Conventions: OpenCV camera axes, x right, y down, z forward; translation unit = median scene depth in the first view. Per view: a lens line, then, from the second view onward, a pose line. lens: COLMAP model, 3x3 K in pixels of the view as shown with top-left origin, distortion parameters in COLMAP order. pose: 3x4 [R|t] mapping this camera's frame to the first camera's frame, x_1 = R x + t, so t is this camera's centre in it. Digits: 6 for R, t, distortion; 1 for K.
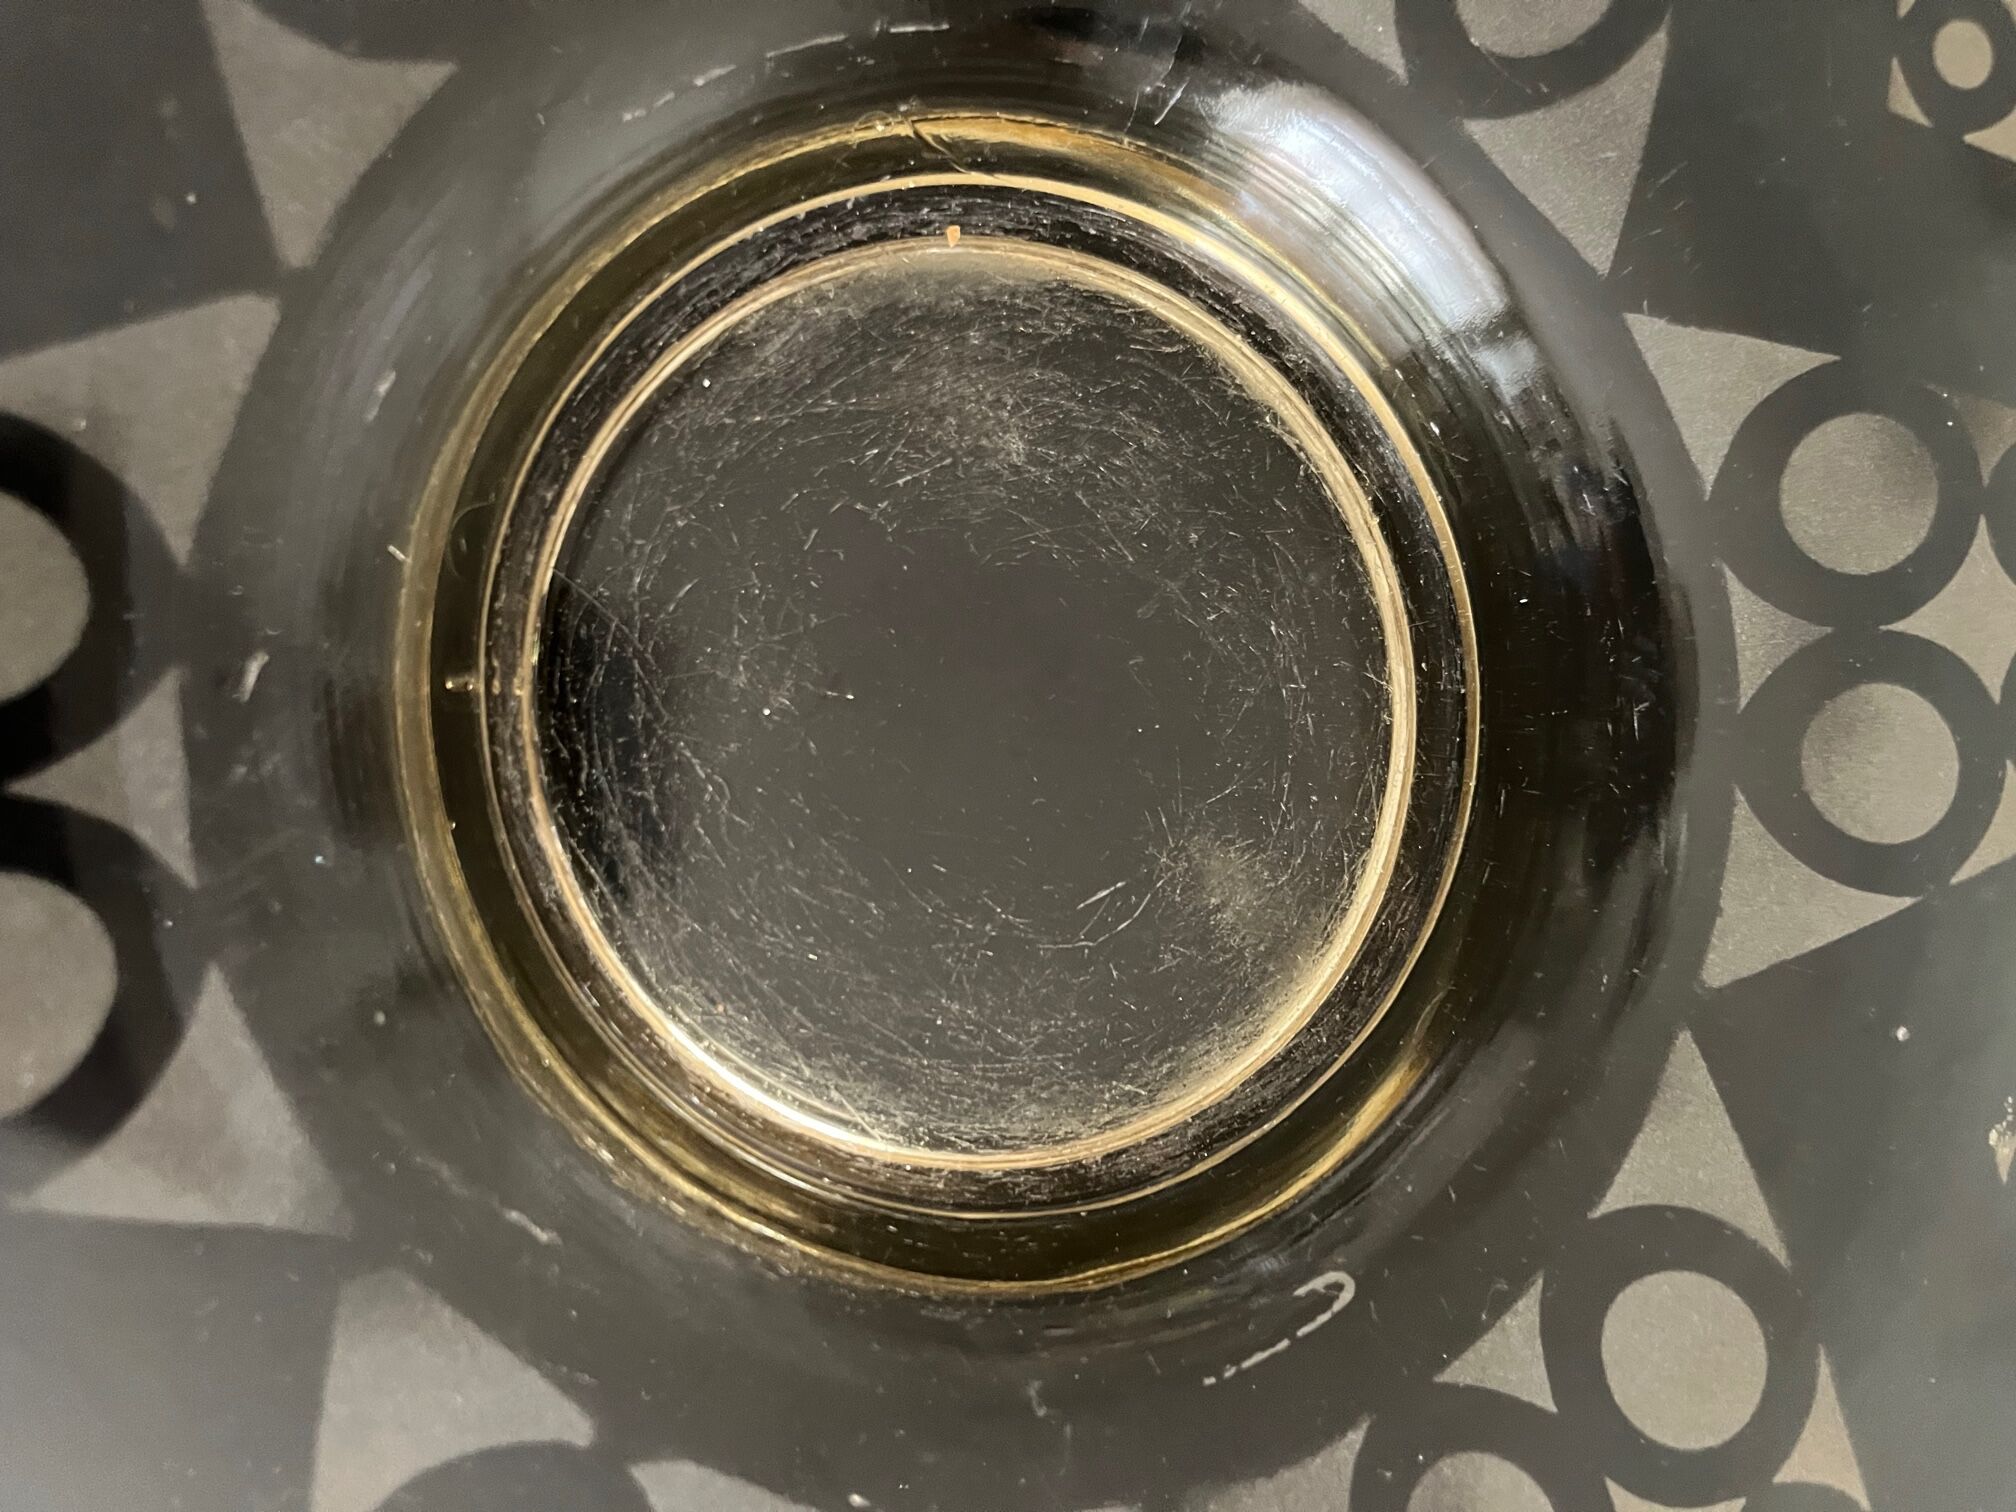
lens RADIAL K [[1520.8, 0, 1011.2], [0, 1520.8, 756.8], [0, 0, 1]] dist [0.024845, -0.005164]
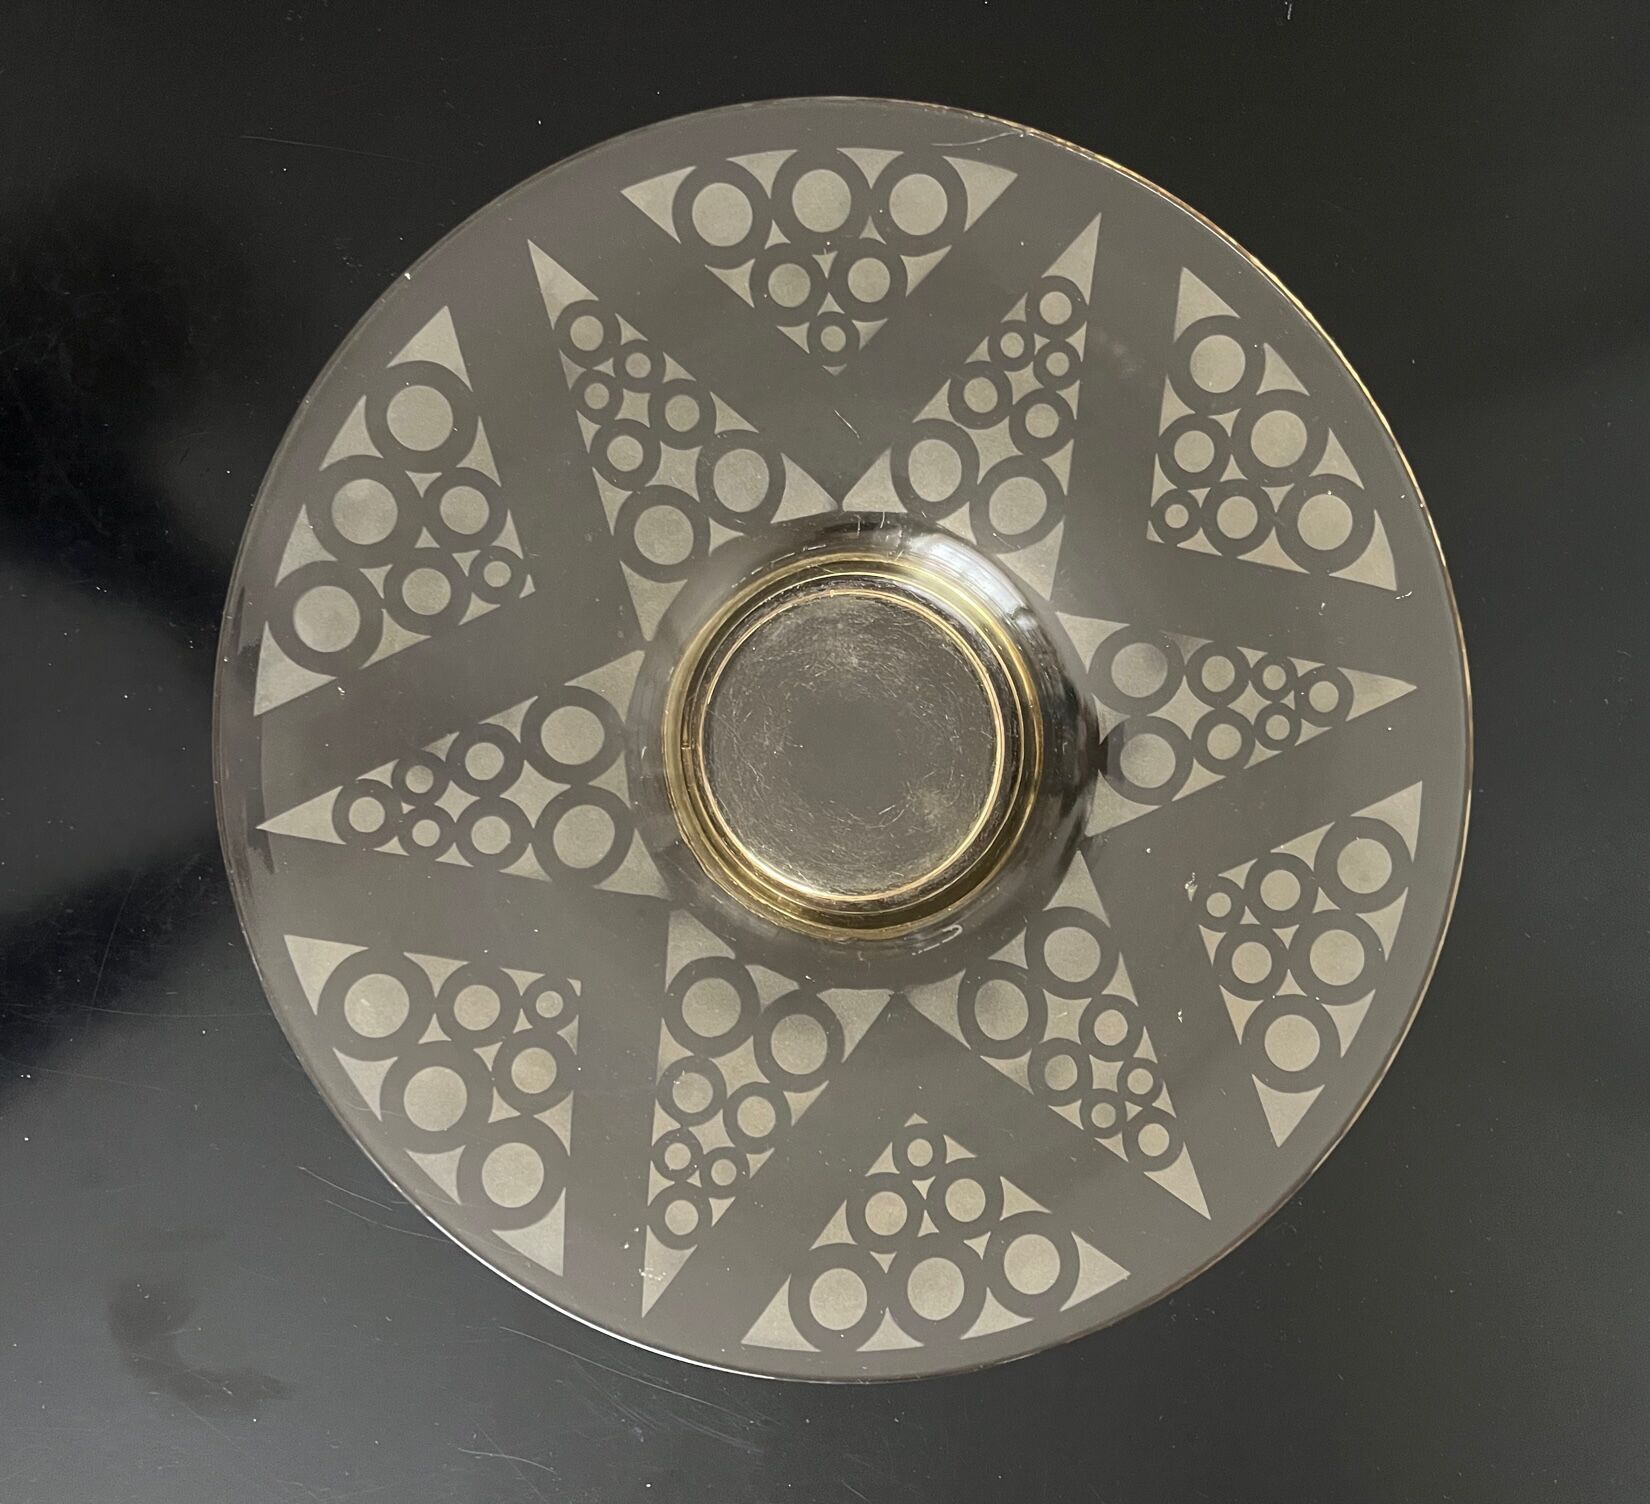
lens RADIAL K [[1451.5, 0, 817.4], [0, 1451.5, 764.1], [0, 0, 1]] dist [0.038217, -0.017380]
pose [[0.992967, -0.019921, -0.116708, 0.264877], [0.024234, 0.999070, 0.035651, -0.106529], [0.115889, -0.038228, 0.992526, -1.893698]]
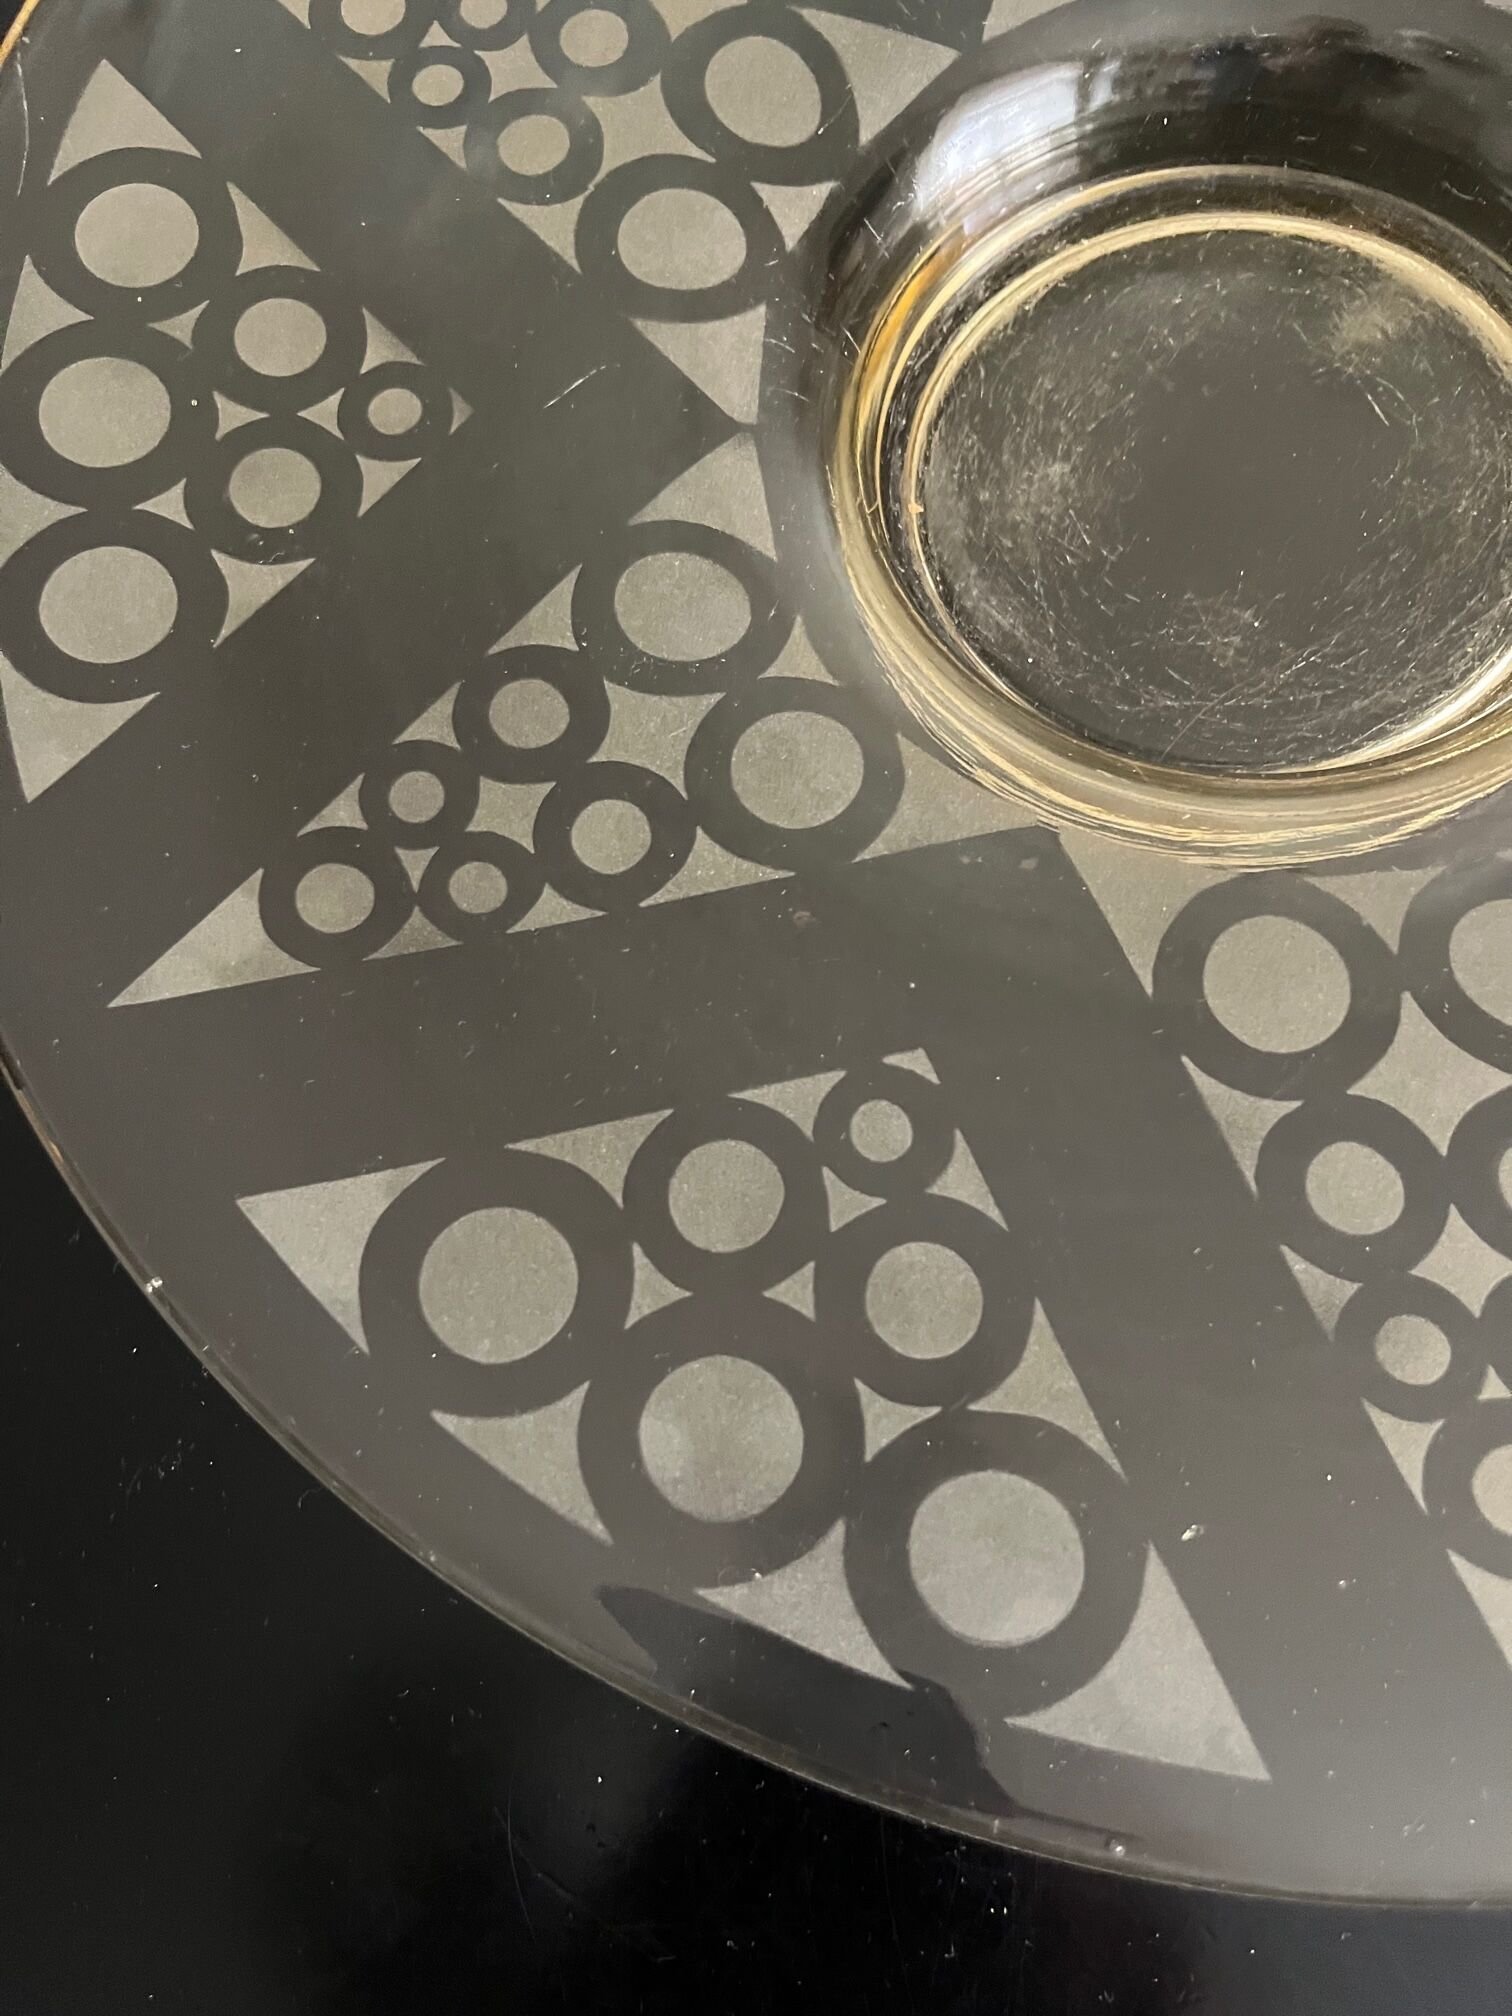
lens RADIAL K [[1520.8, 0, 763.3], [0, 1520.8, 1007.6], [0, 0, 1]] dist [0.024845, -0.005164]
pose [[0.022016, -0.999724, -0.008170, -0.510010], [0.998063, 0.022454, -0.058023, -0.394343], [0.058191, -0.006877, 0.998282, -0.471216]]
